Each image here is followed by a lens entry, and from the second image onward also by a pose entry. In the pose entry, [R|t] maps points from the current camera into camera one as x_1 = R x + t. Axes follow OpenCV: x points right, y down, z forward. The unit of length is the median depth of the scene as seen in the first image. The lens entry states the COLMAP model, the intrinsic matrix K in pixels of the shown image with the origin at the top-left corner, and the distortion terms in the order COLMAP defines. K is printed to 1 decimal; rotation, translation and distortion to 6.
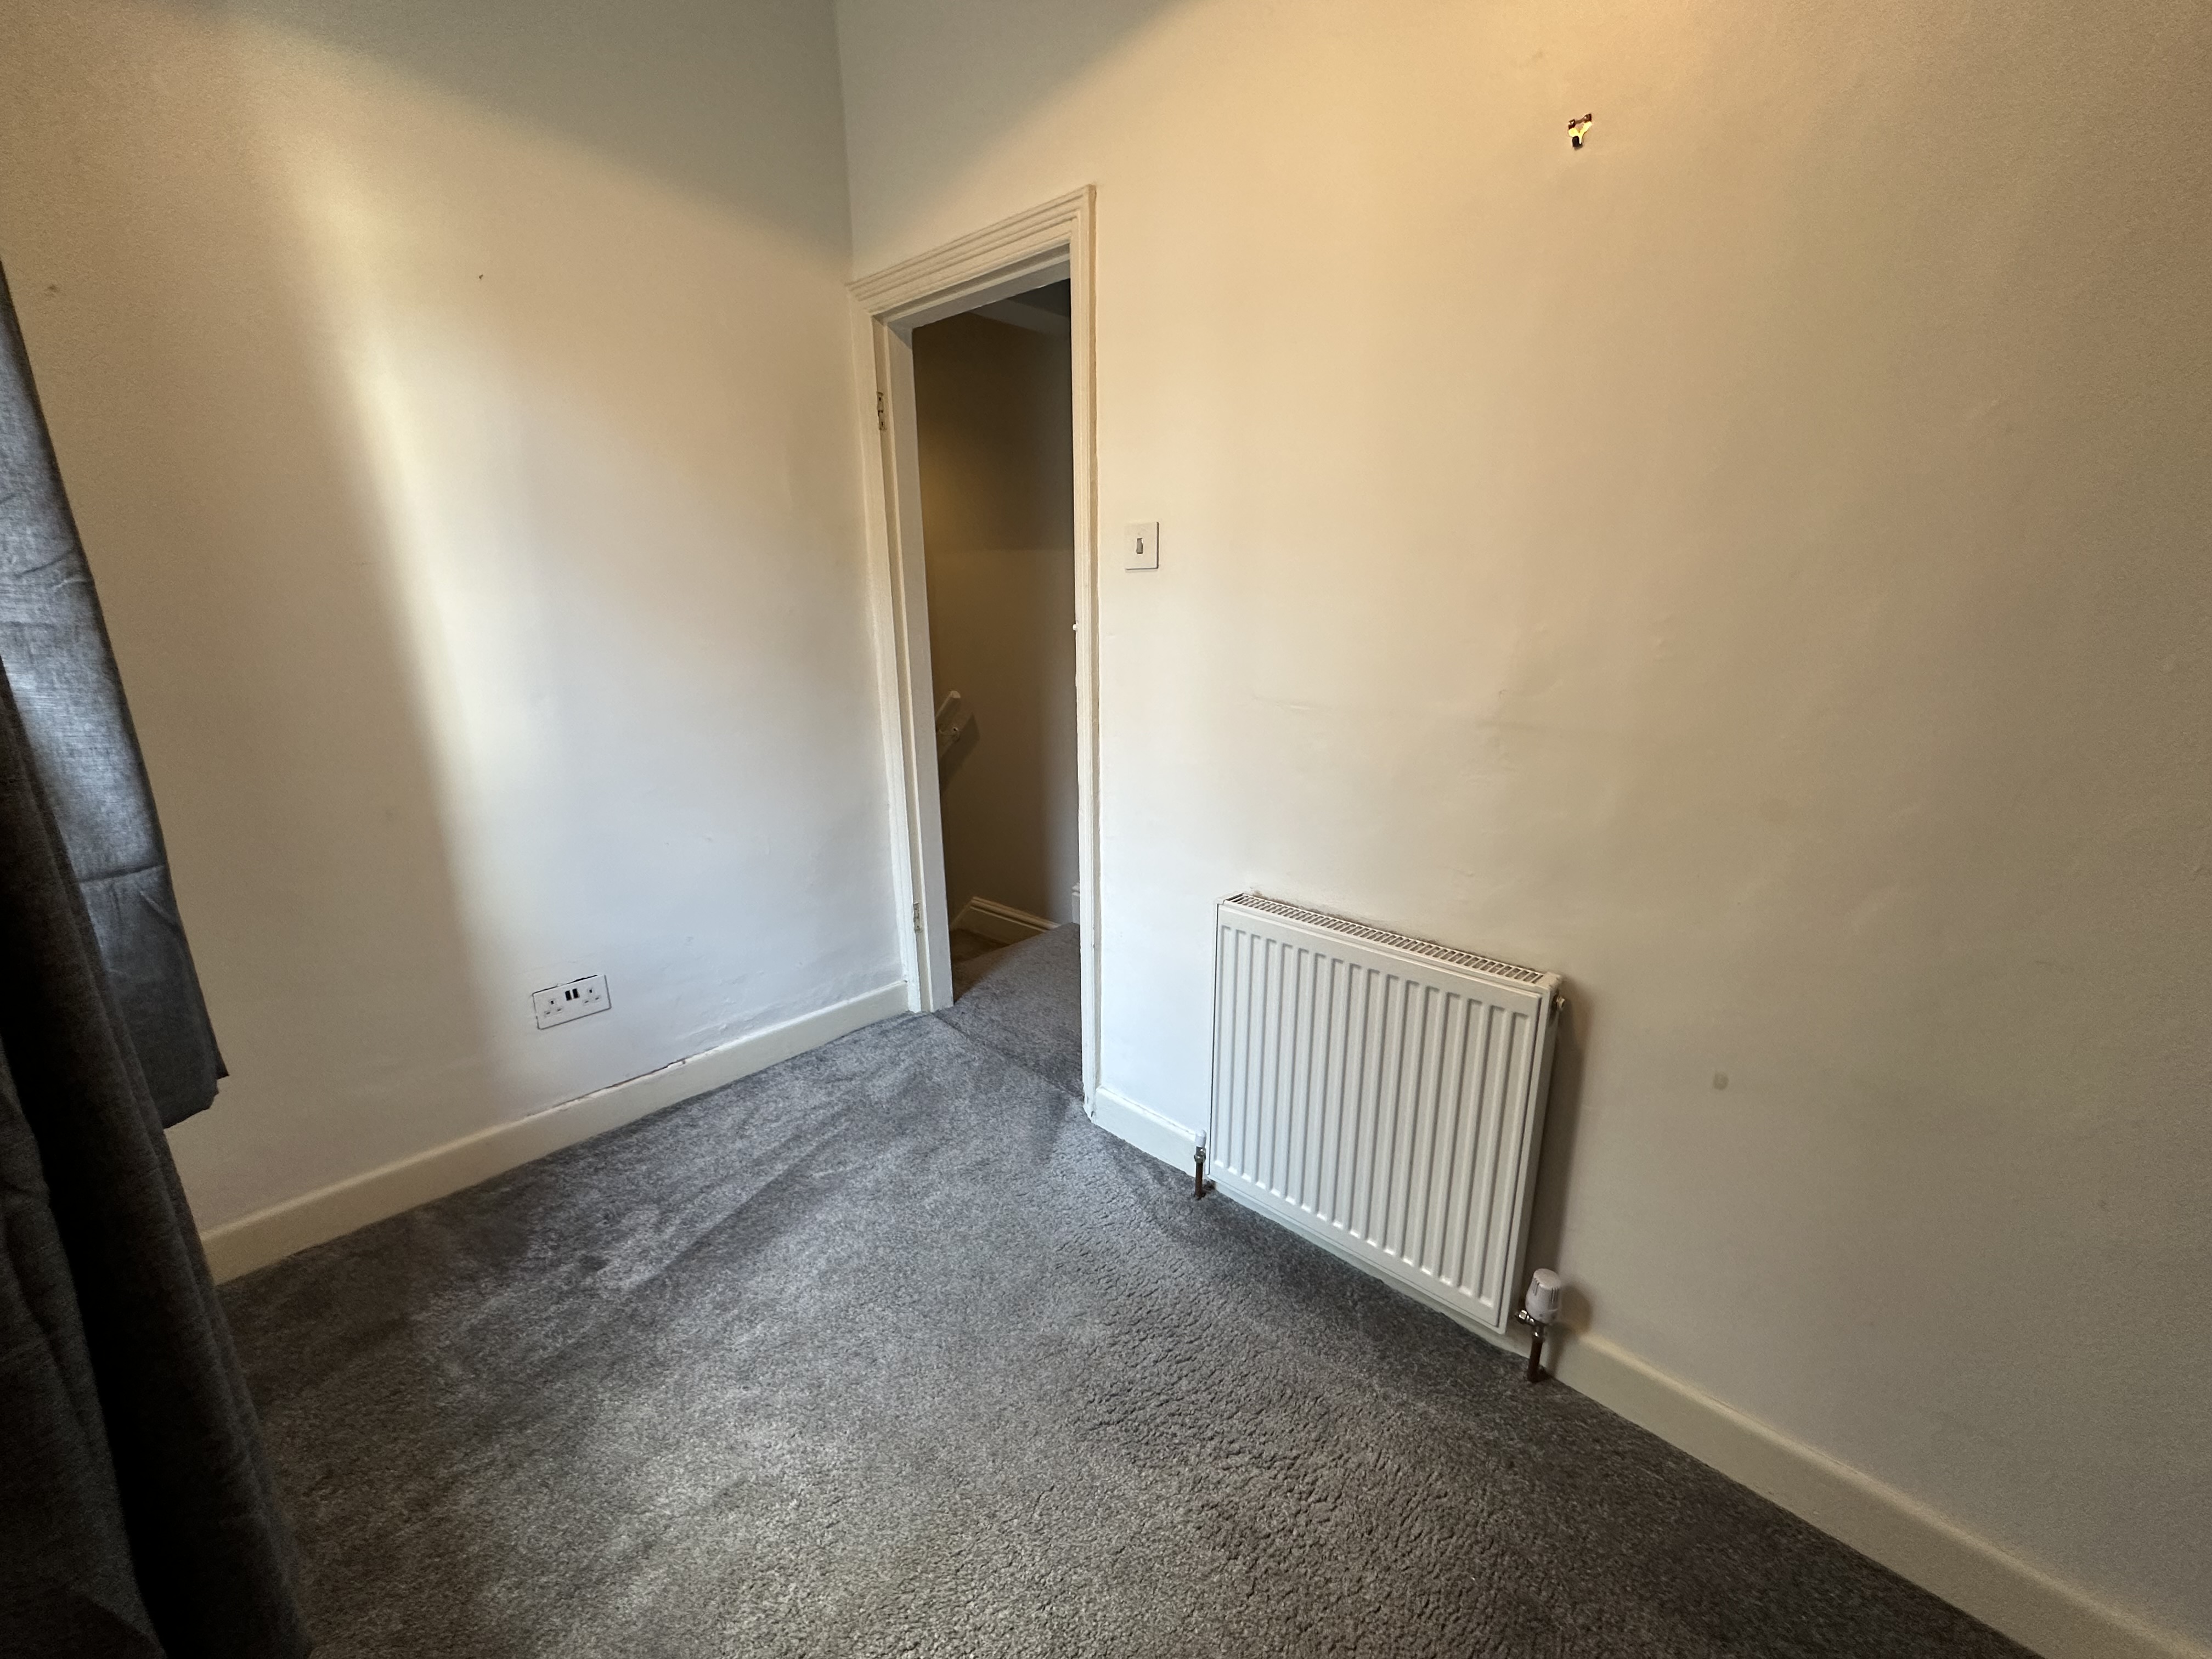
lens RADIAL K [[879.0, 0, 1108.4], [0, 879.0, 834.1], [0, 0, 1]] dist [-0.000953, -0.000944]
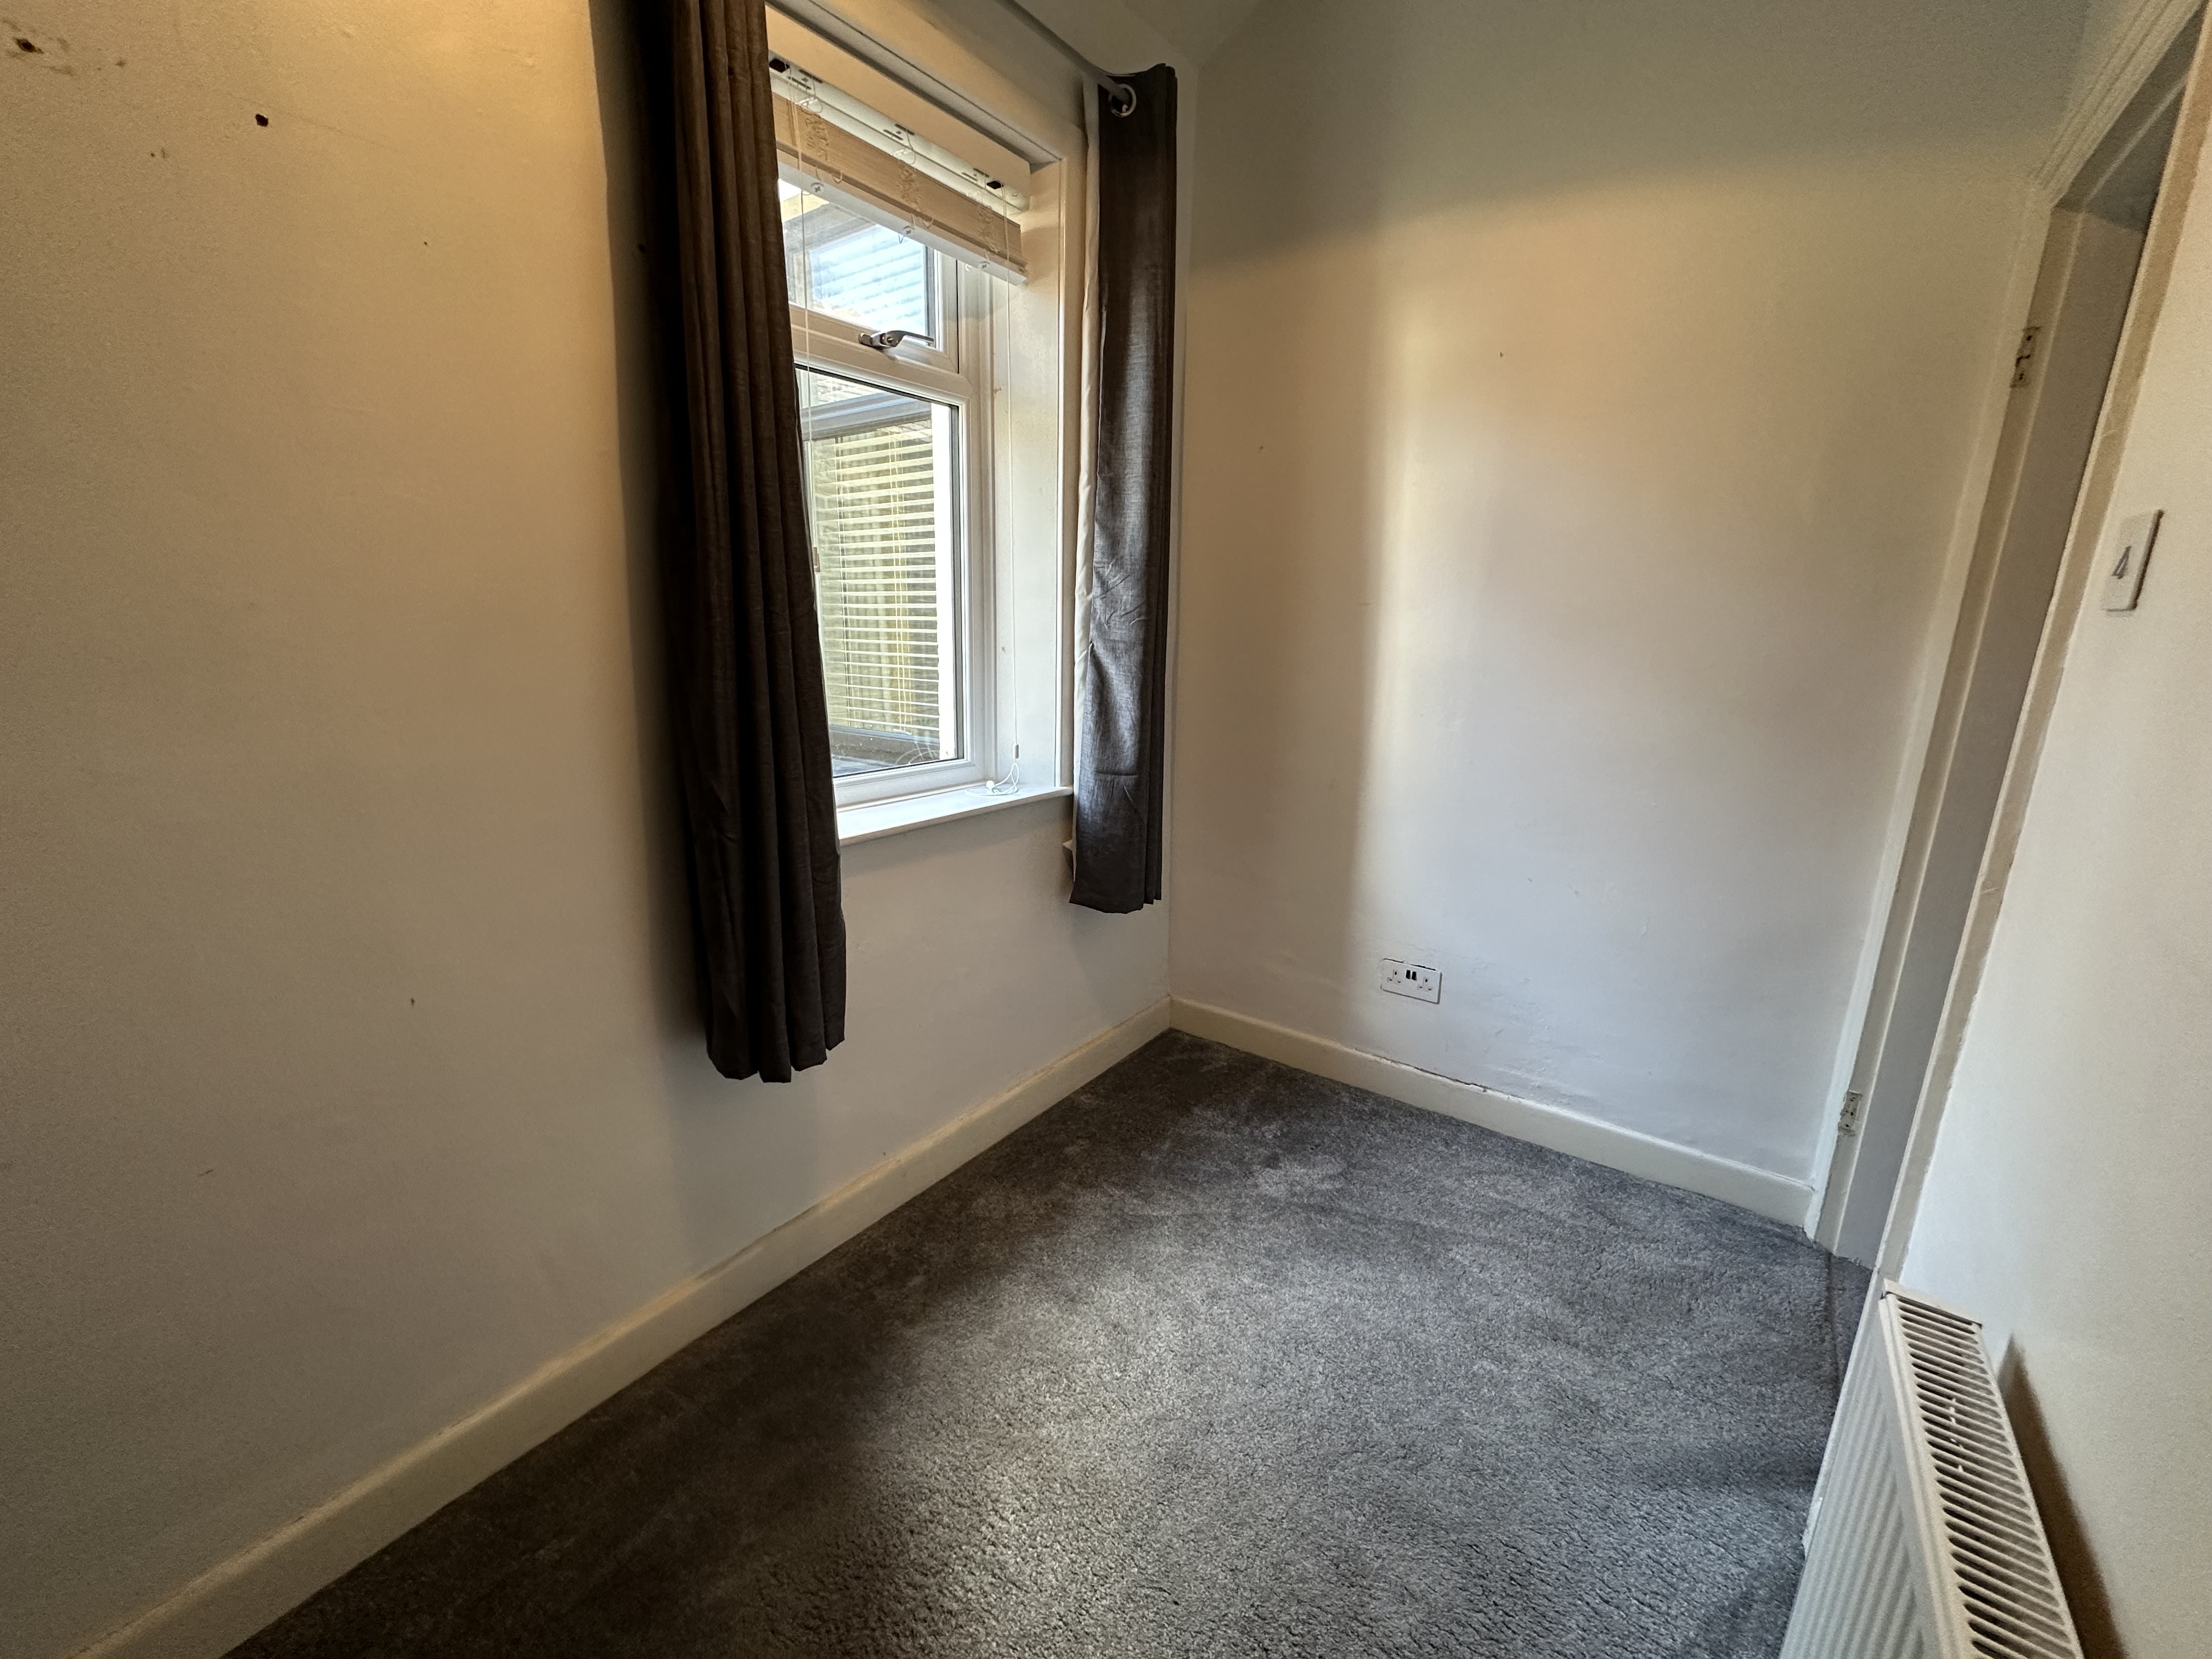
lens RADIAL K [[879.0, 0, 1108.5], [0, 879.0, 835.6], [0, 0, 1]] dist [-0.000953, -0.000944]
pose [[0.135041, 0.248105, -0.959275, 0.409169], [-0.268750, 0.941022, 0.205551, -0.123587], [0.953697, 0.230047, 0.193755, 0.380187]]
